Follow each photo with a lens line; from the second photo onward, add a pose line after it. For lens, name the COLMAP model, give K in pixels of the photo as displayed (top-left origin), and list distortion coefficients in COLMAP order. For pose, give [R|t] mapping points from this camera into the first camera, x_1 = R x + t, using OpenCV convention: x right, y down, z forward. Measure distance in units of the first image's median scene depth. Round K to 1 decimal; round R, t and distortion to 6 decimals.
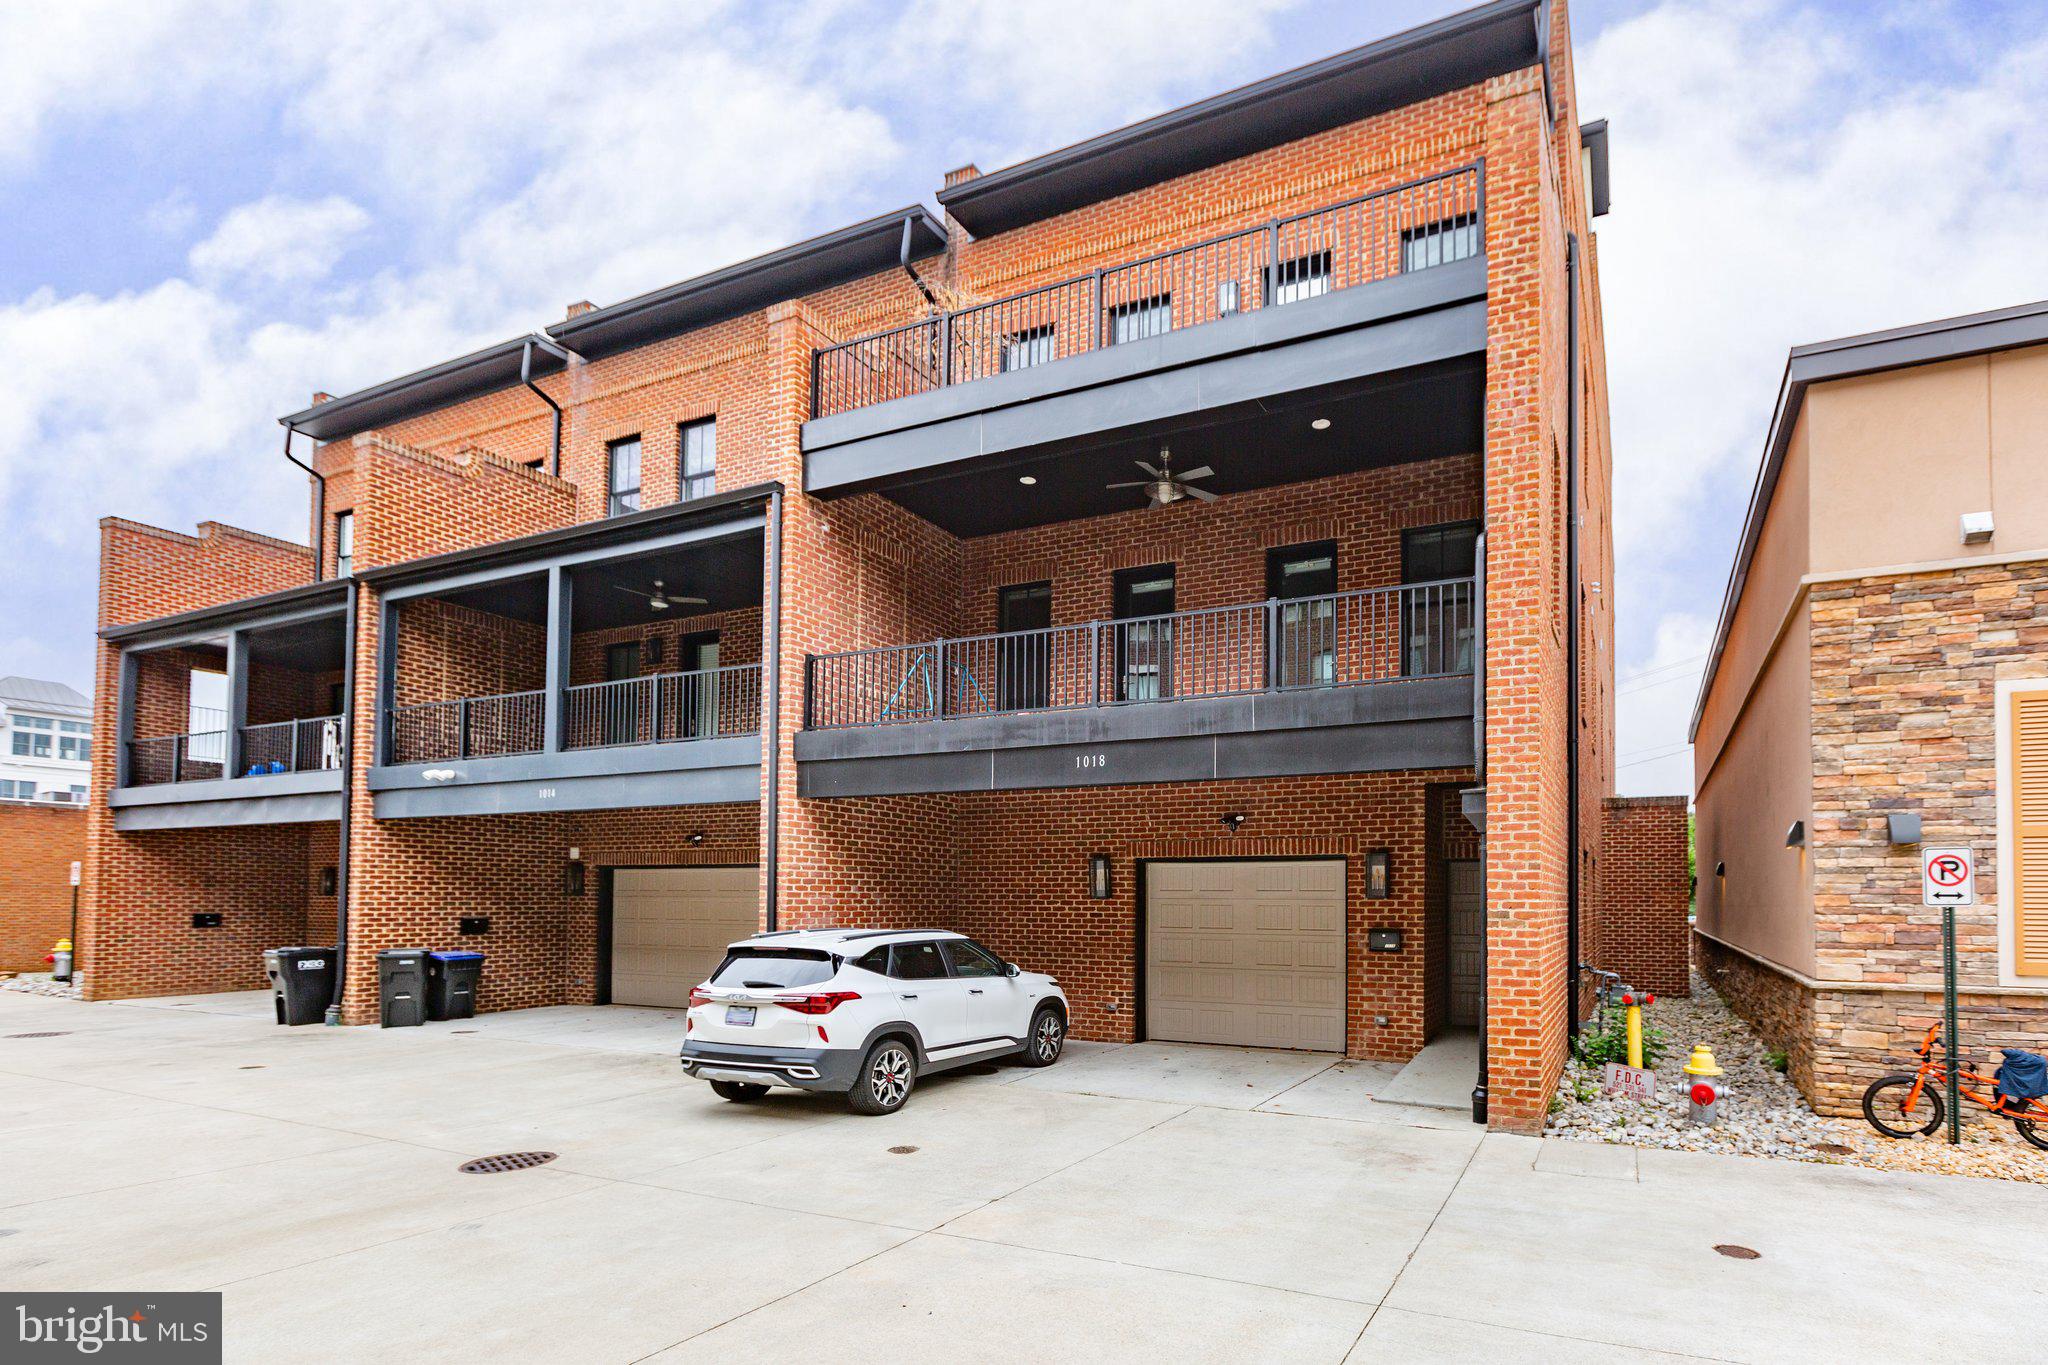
lens RADIAL K [[1068.0, 0, 1024.0], [0, 1068.0, 600.4], [0, 0, 1]] dist [0.000347, 0.000857]
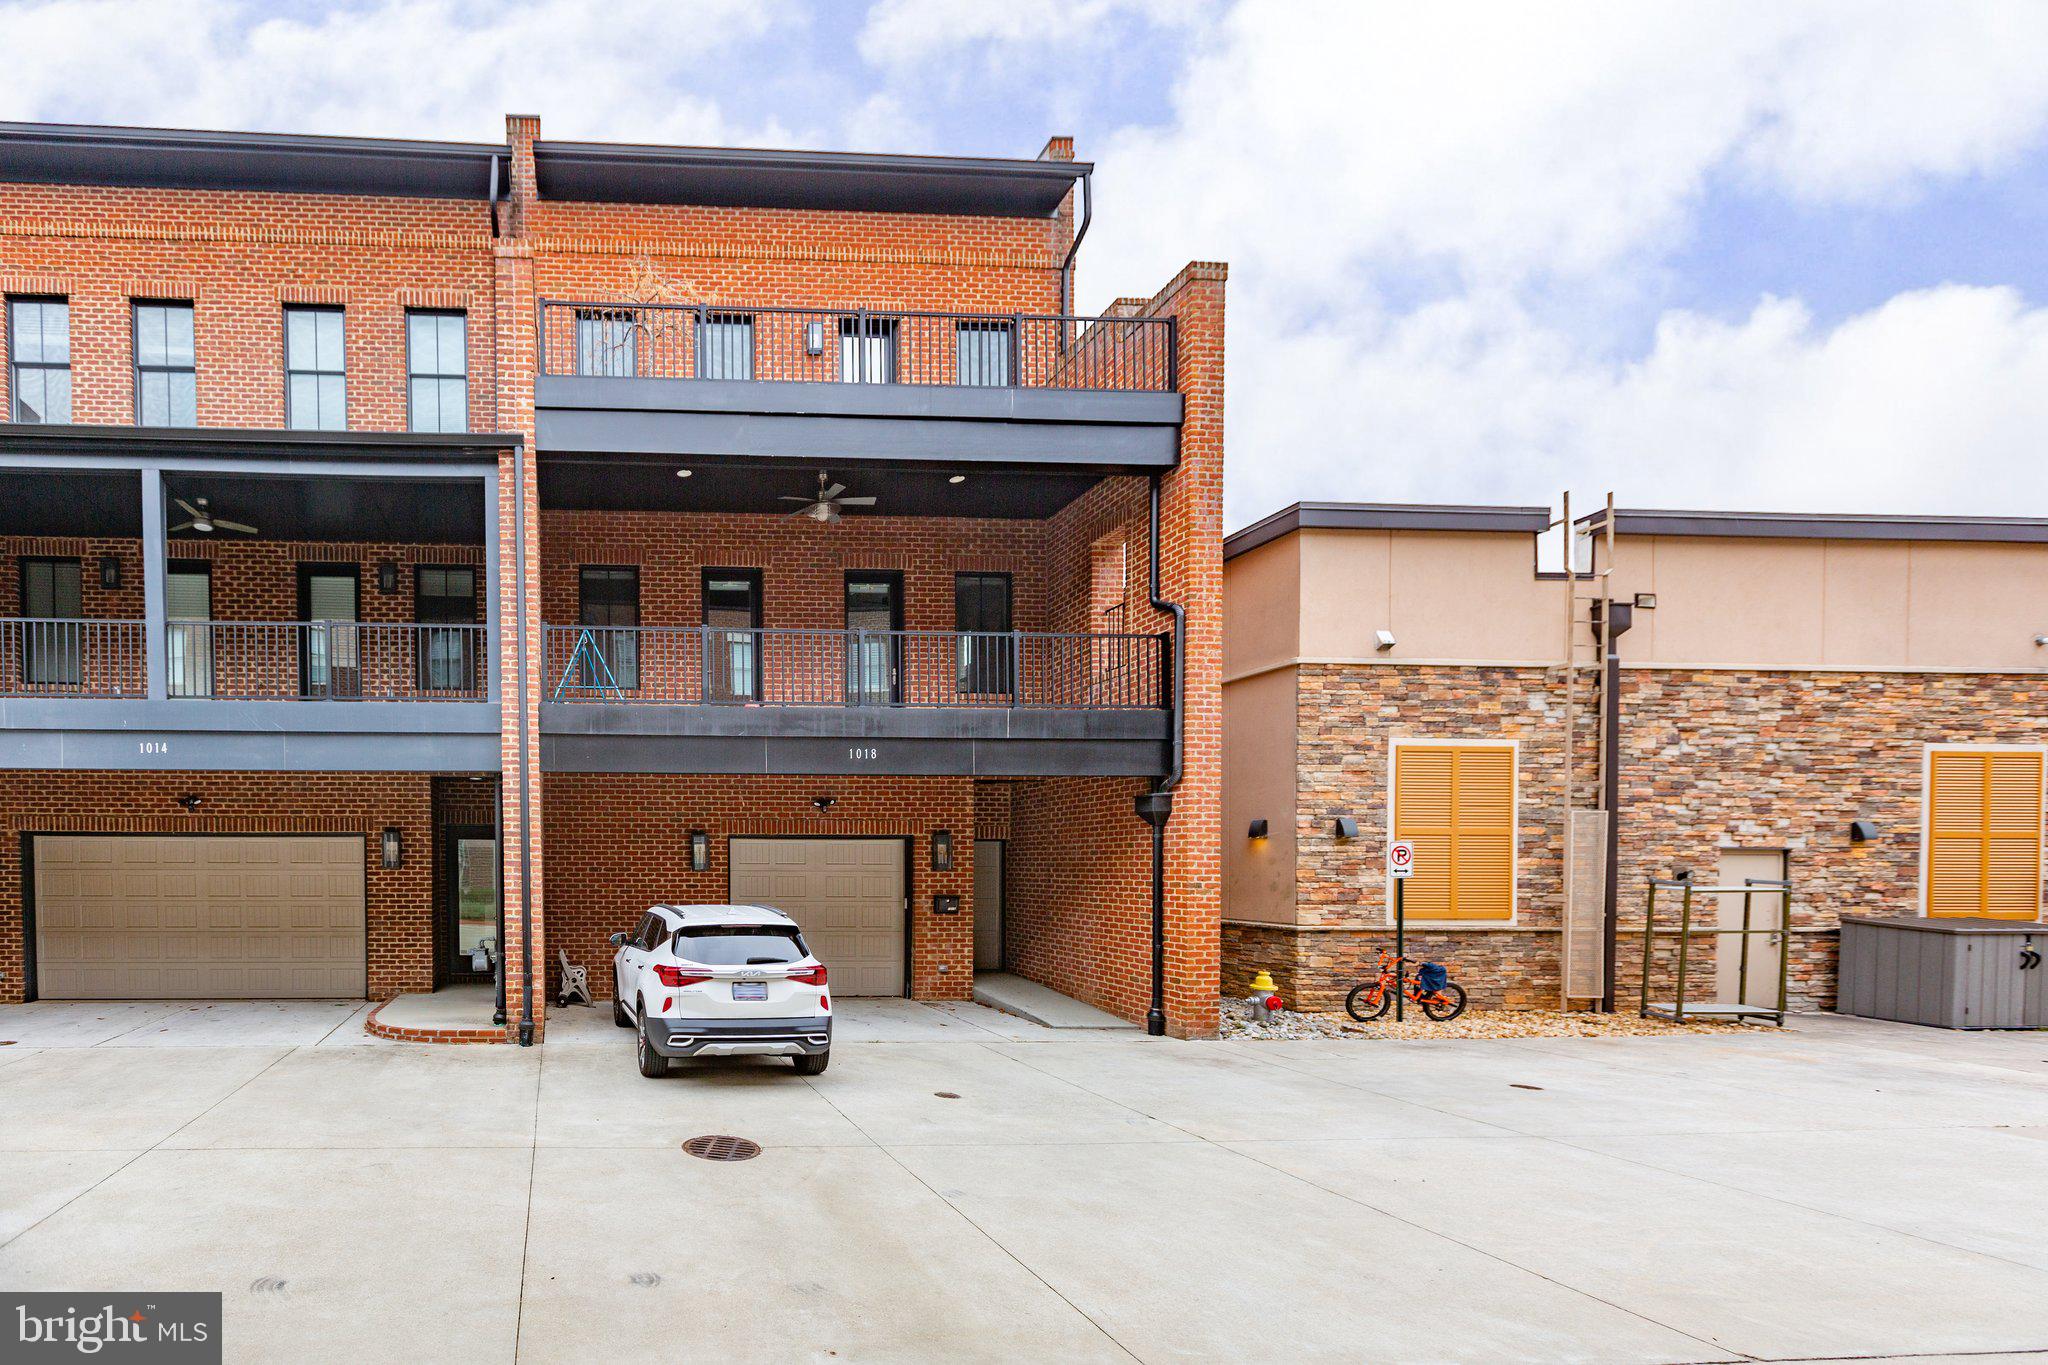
lens RADIAL K [[942.2, 0, 1026.1], [0, 942.2, 655.6], [0, 0, 1]] dist [-0.000143, 0.000352]
pose [[0.857860, 0.112901, 0.501329, -0.284268], [-0.137790, 0.990379, 0.012746, 0.010883], [-0.495066, -0.080013, 0.865163, 0.058112]]
